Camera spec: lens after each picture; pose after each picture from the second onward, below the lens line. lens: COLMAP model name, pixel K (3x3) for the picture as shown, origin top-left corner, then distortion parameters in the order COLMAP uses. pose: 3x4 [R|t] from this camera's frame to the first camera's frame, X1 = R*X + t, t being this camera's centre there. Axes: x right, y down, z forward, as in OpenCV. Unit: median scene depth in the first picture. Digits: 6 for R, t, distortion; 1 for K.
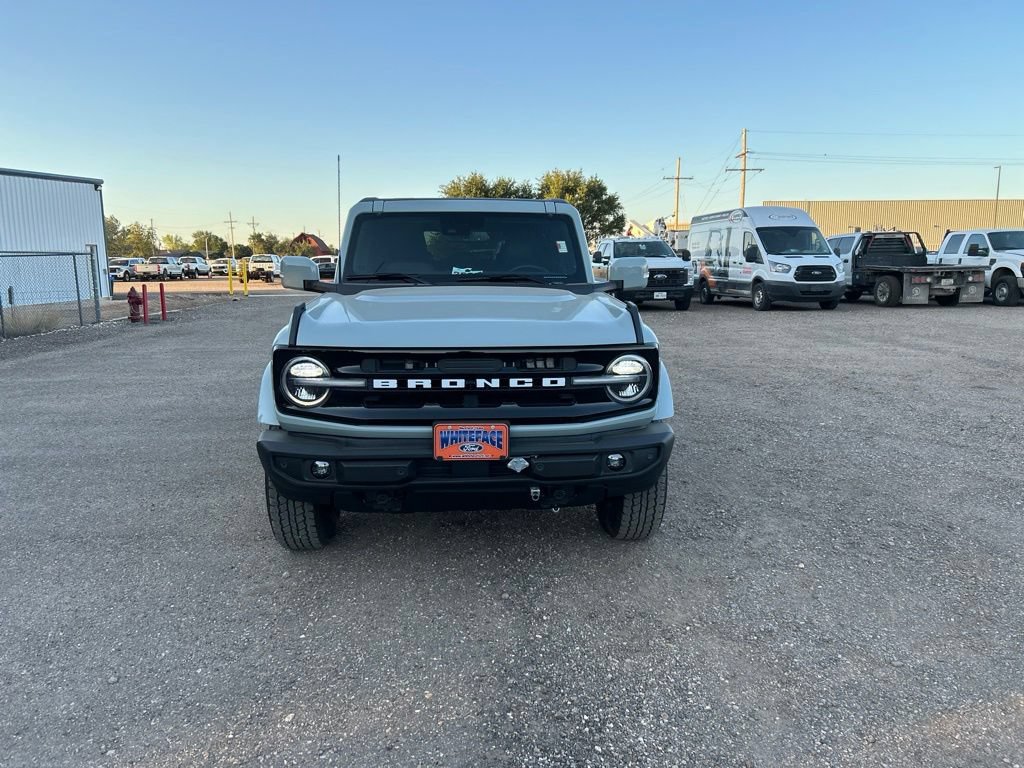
lens RADIAL K [[773.0, 0, 508.7], [0, 773.0, 382.8], [0, 0, 1]] dist [0.054854, -0.054299]
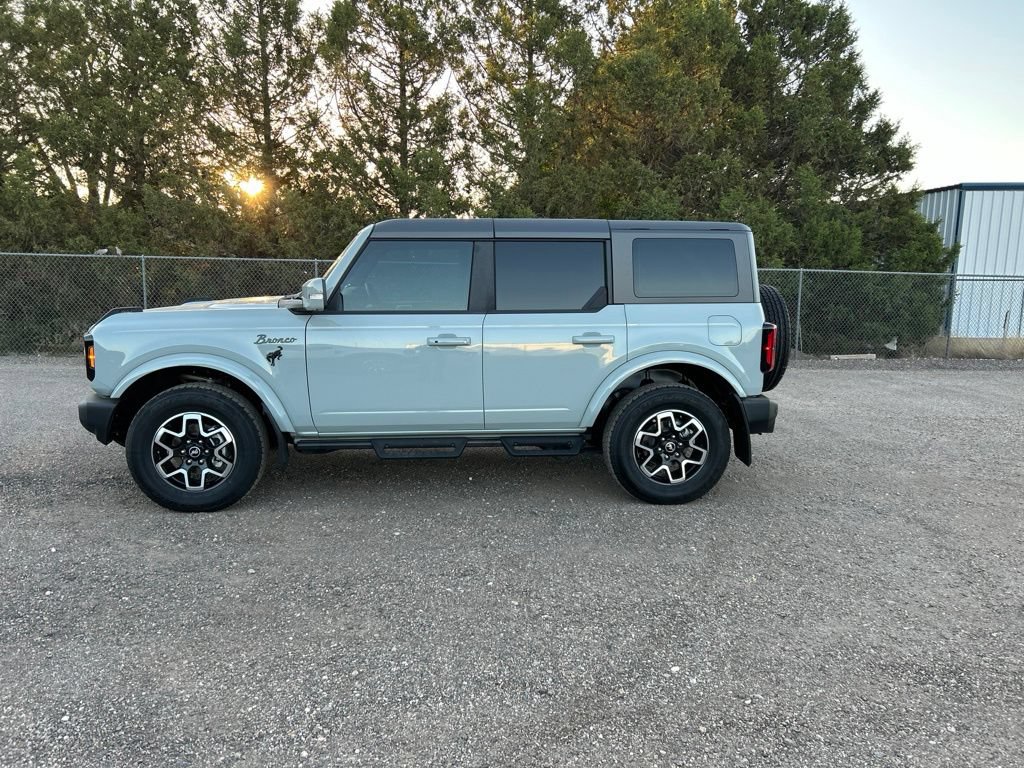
lens RADIAL K [[773.0, 0, 511.1], [0, 773.0, 381.9], [0, 0, 1]] dist [0.054854, -0.054299]
pose [[0.029097, 0.147328, -0.988660, 0.101134], [-0.179249, 0.973814, 0.139840, -0.018902], [0.983373, 0.173147, 0.054743, 0.106149]]
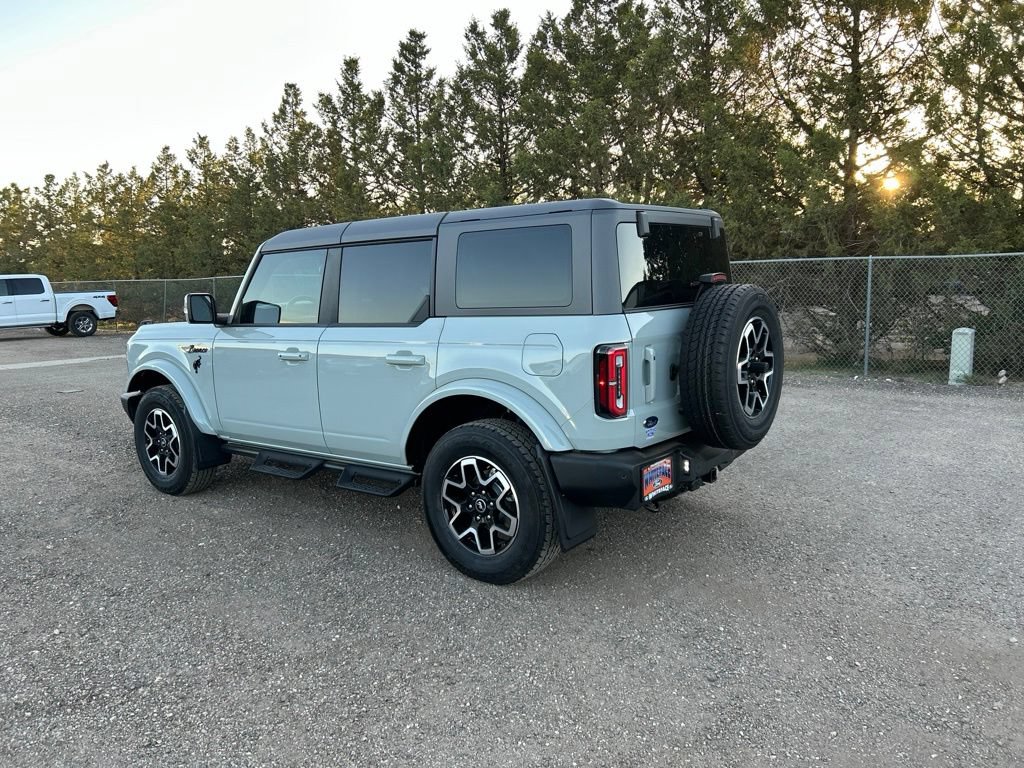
lens RADIAL K [[773.0, 0, 515.5], [0, 773.0, 384.1], [0, 0, 1]] dist [0.054854, -0.054299]
pose [[-0.663118, 0.125649, -0.737894, 0.058610], [-0.091857, 0.964698, 0.246818, -0.030101], [0.742858, 0.231450, -0.628167, 0.176318]]
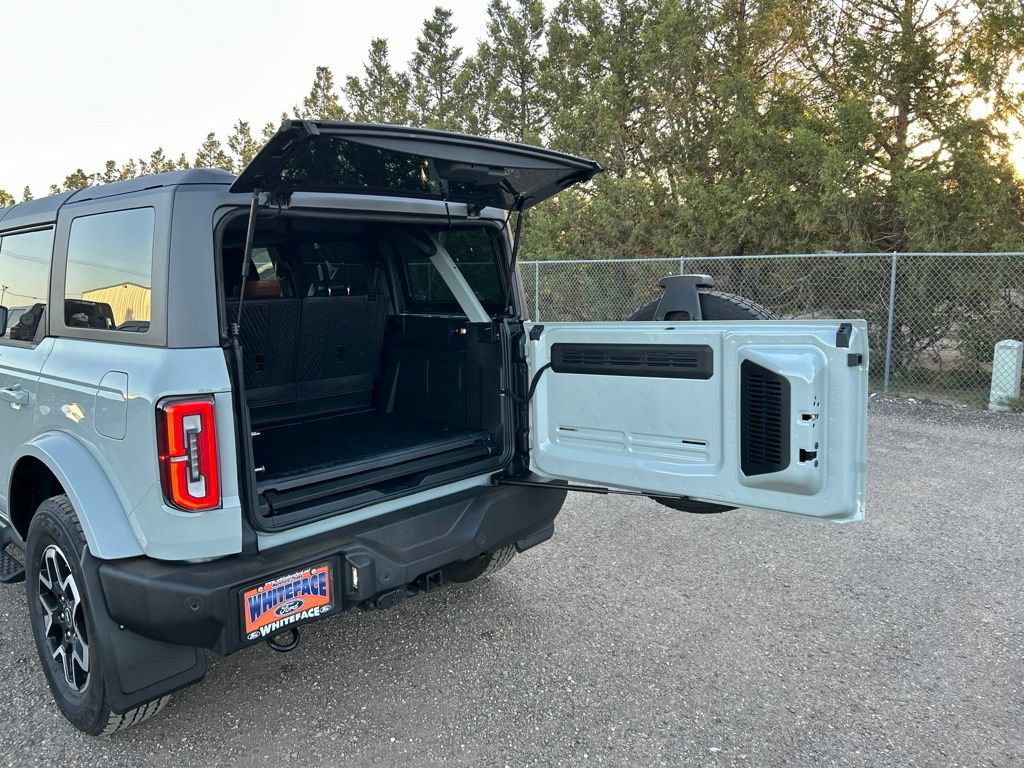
lens RADIAL K [[773.0, 0, 504.7], [0, 773.0, 381.6], [0, 0, 1]] dist [0.054854, -0.054299]
pose [[-0.740865, 0.112168, -0.662222, 0.020295], [-0.093547, 0.959114, 0.267113, -0.031371], [0.665108, 0.259843, -0.700081, 0.180682]]
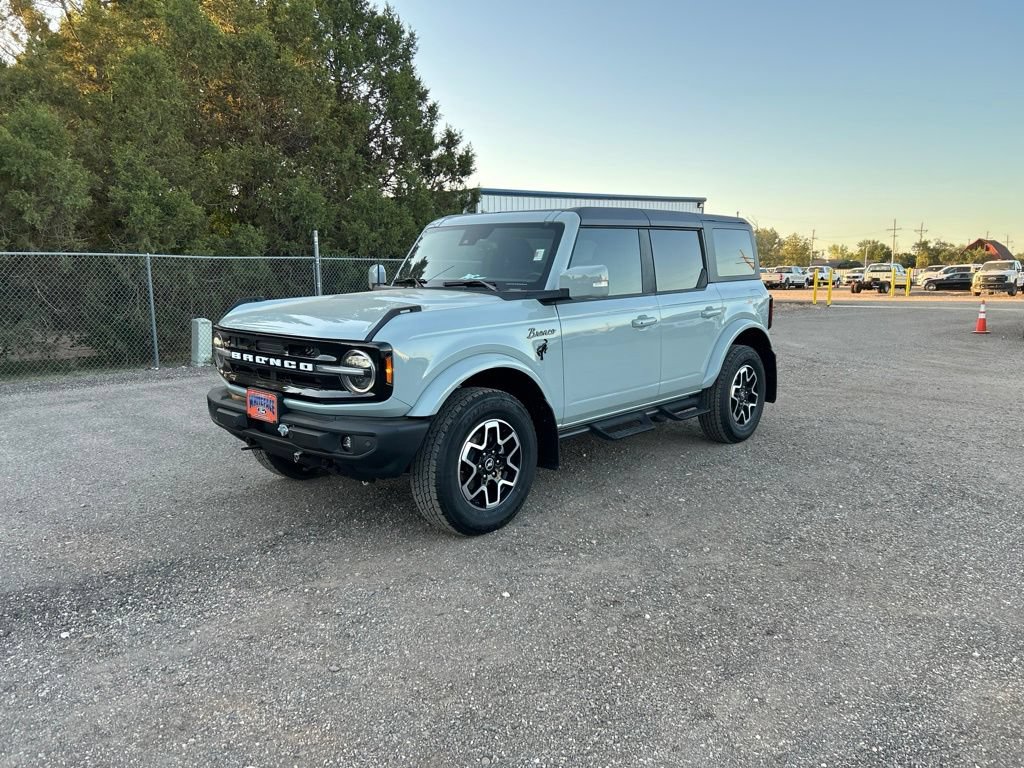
lens RADIAL K [[773.0, 0, 506.3], [0, 773.0, 384.0], [0, 0, 1]] dist [0.054854, -0.054299]
pose [[0.686605, 0.111890, -0.718369, 0.069943], [-0.119441, 0.992021, 0.040353, -0.003686], [0.717153, 0.058096, 0.694490, 0.023342]]
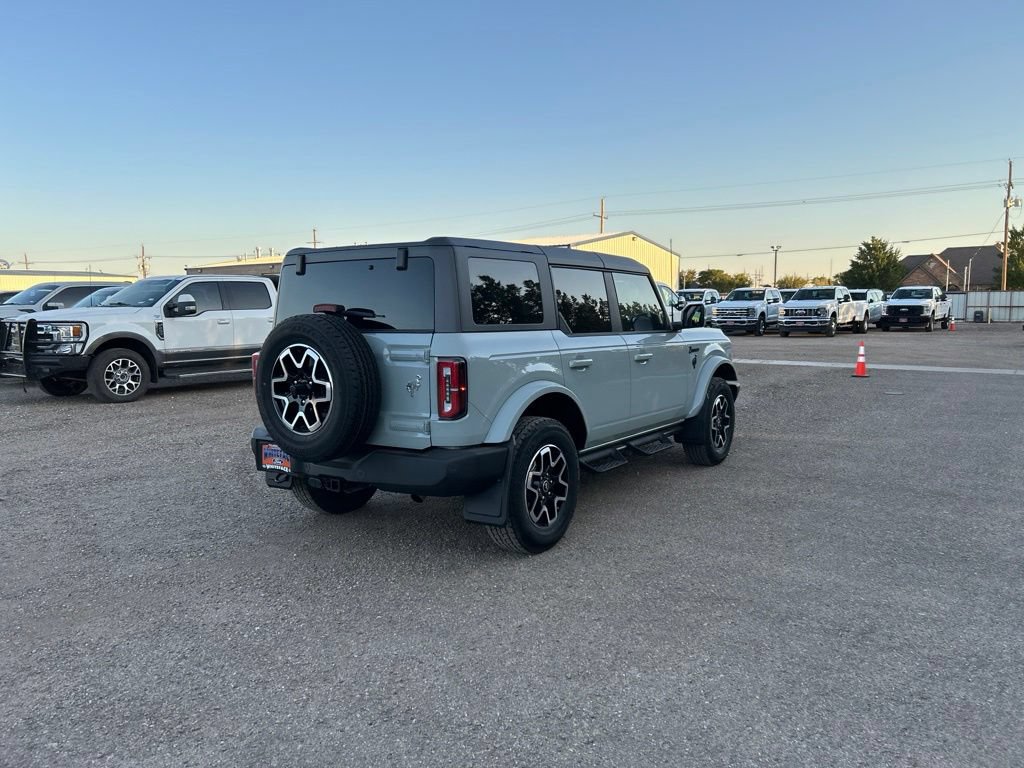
lens RADIAL K [[773.0, 0, 505.5], [0, 773.0, 383.7], [0, 0, 1]] dist [0.054854, -0.054299]
pose [[-0.778377, -0.046362, 0.626082, -0.074581], [0.120470, 0.967705, 0.221434, -0.031559], [-0.616129, 0.247784, -0.747655, 0.193691]]
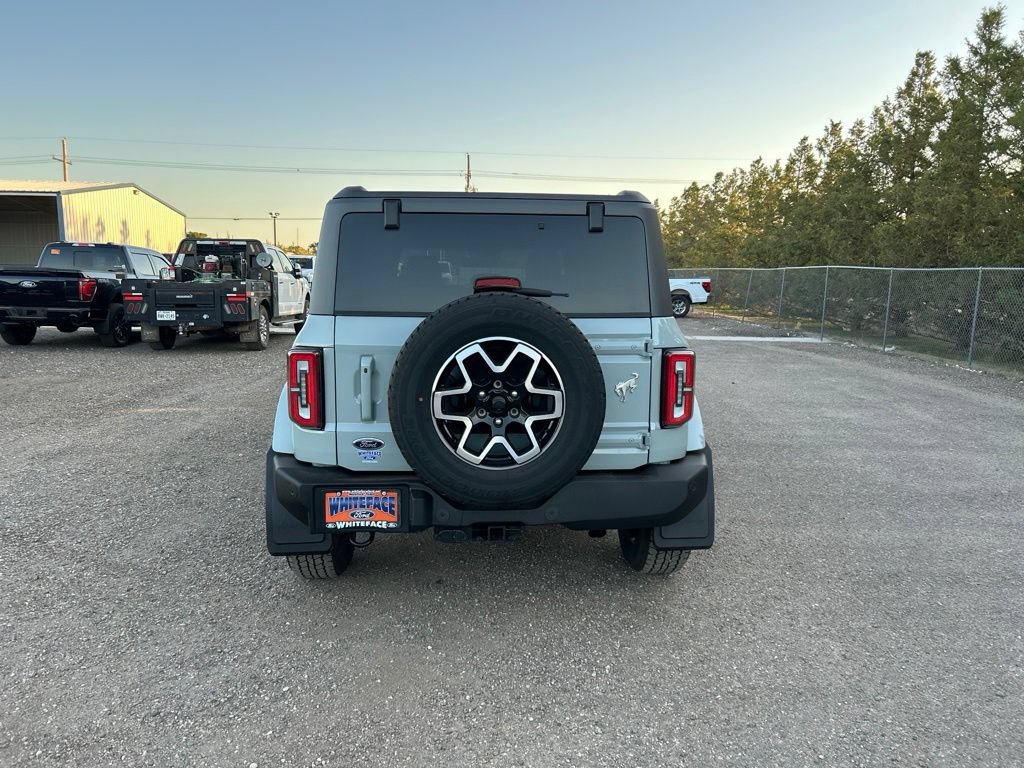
lens RADIAL K [[773.0, 0, 512.5], [0, 773.0, 389.1], [0, 0, 1]] dist [0.054854, -0.054299]
pose [[-0.999929, -0.007686, 0.009058, -0.010259], [-0.004517, 0.951205, 0.308527, -0.033372], [-0.010987, 0.308464, -0.951173, 0.197762]]
